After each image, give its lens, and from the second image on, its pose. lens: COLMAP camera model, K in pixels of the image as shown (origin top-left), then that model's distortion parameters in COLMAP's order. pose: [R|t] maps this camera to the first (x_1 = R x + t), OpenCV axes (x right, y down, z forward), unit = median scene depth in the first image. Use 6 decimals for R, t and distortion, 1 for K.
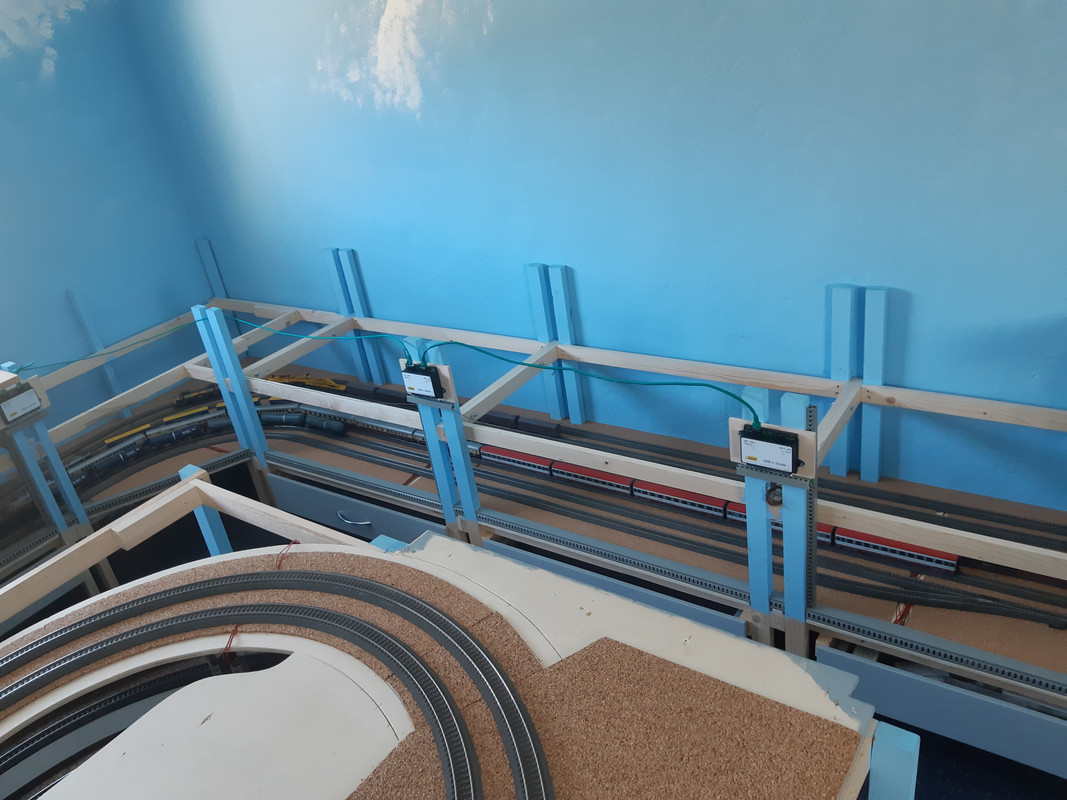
lens RADIAL K [[830.4, 0, 533.5], [0, 830.4, 400.0], [0, 0, 1]] dist [0.091981, -0.135260]
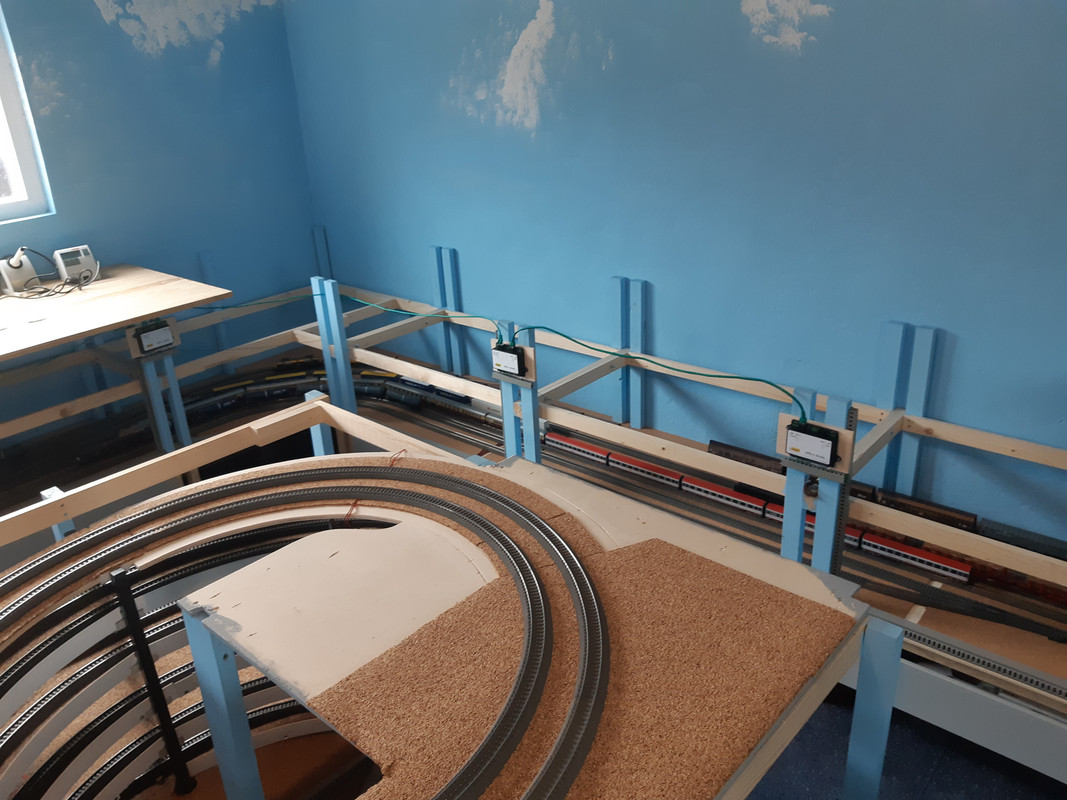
lens RADIAL K [[826.6, 0, 533.5], [0, 826.6, 400.0], [0, 0, 1]] dist [0.148479, -0.282466]
pose [[0.988751, 0.135912, -0.062445, -0.022052], [-0.139047, 0.989077, -0.048922, 0.082575], [0.055114, 0.057054, 0.996849, -0.122387]]
